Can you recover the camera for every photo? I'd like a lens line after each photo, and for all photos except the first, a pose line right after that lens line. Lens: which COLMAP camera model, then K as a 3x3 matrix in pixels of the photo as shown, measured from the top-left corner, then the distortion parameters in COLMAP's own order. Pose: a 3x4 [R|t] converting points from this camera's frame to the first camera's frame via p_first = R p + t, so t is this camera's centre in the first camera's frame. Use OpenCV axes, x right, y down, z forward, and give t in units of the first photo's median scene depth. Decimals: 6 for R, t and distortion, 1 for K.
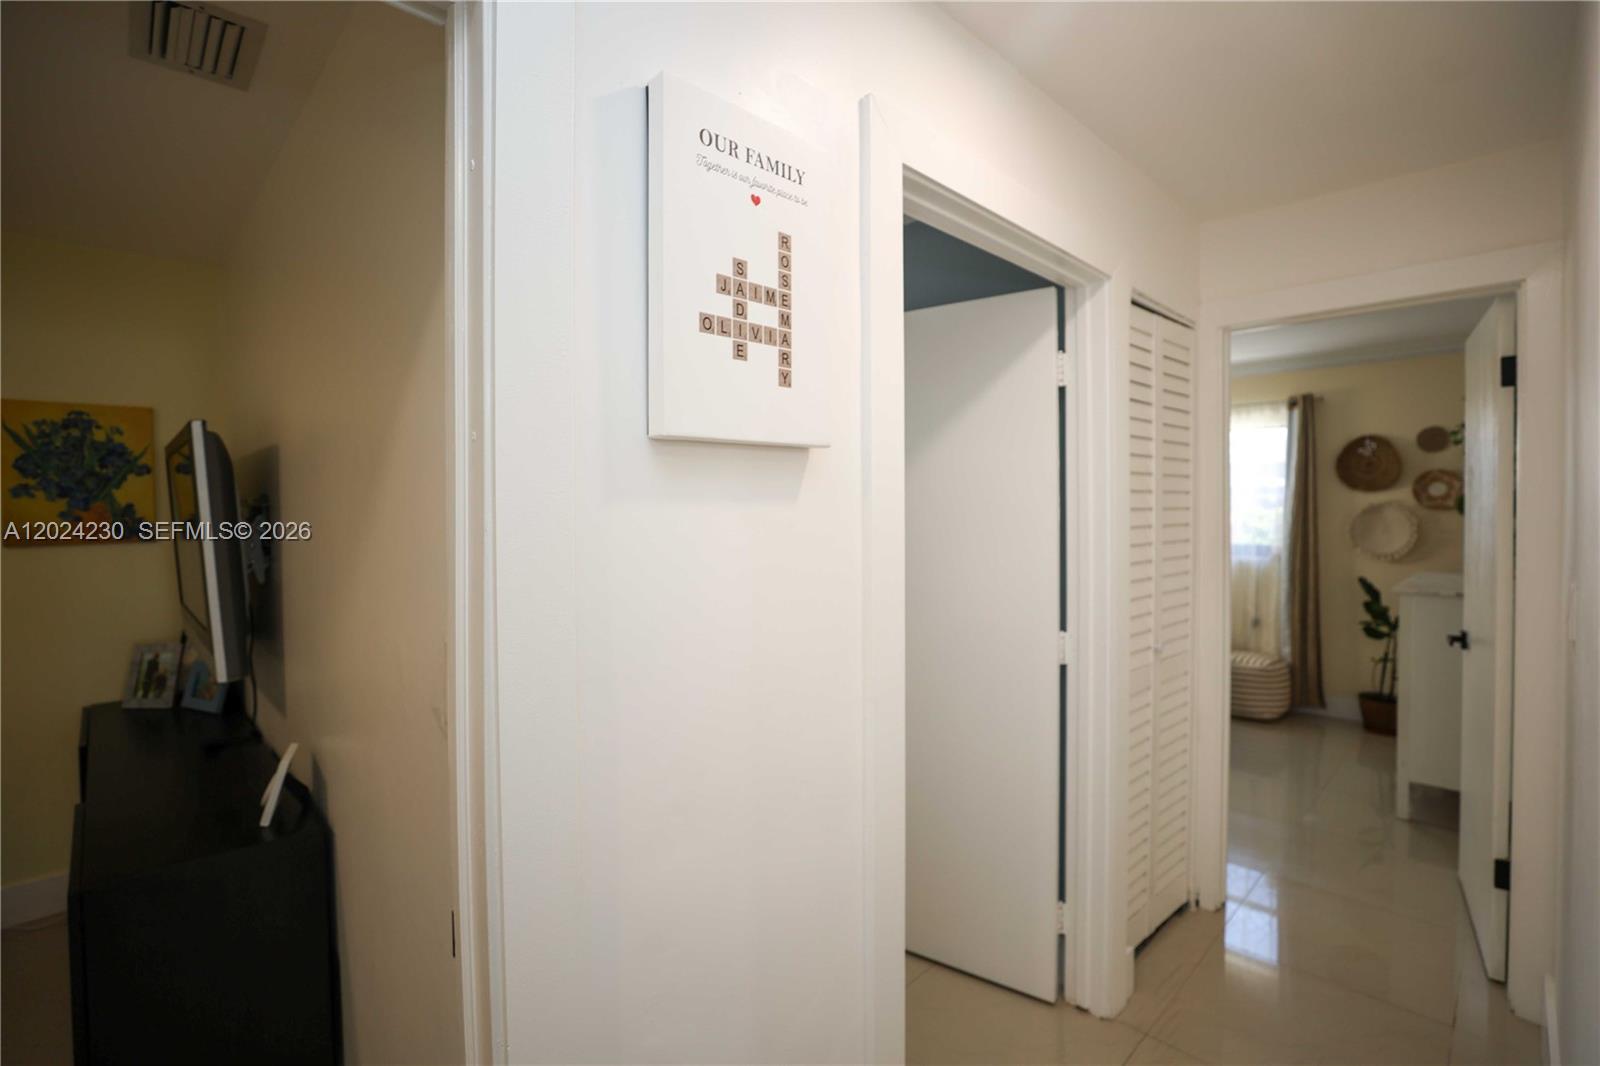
lens RADIAL K [[732.5, 0, 813.6], [0, 732.5, 521.3], [0, 0, 1]] dist [-0.037822, 0.005942]
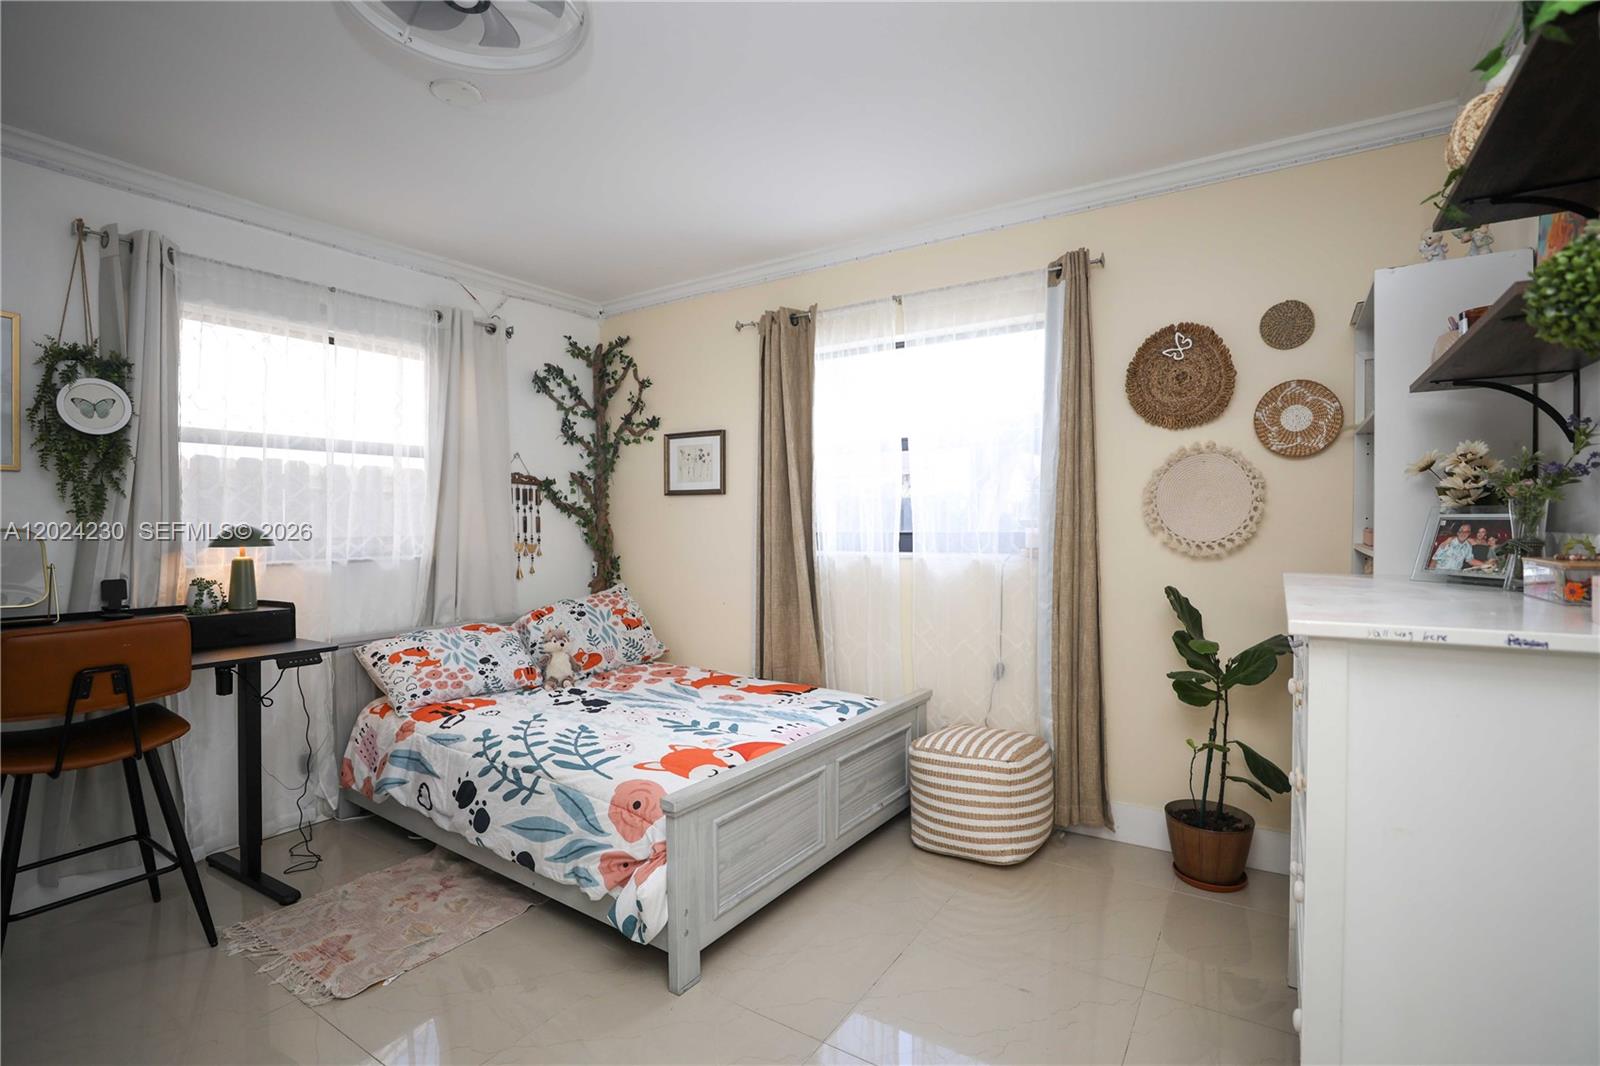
lens RADIAL K [[764.7, 0, 838.2], [0, 764.7, 519.3], [0, 0, 1]] dist [-0.036217, 0.006886]
pose [[0.965559, 0.012073, 0.259905, 0.379333], [-0.005234, 0.999622, -0.026989, 0.044557], [-0.260132, 0.024699, 0.965257, 0.519666]]
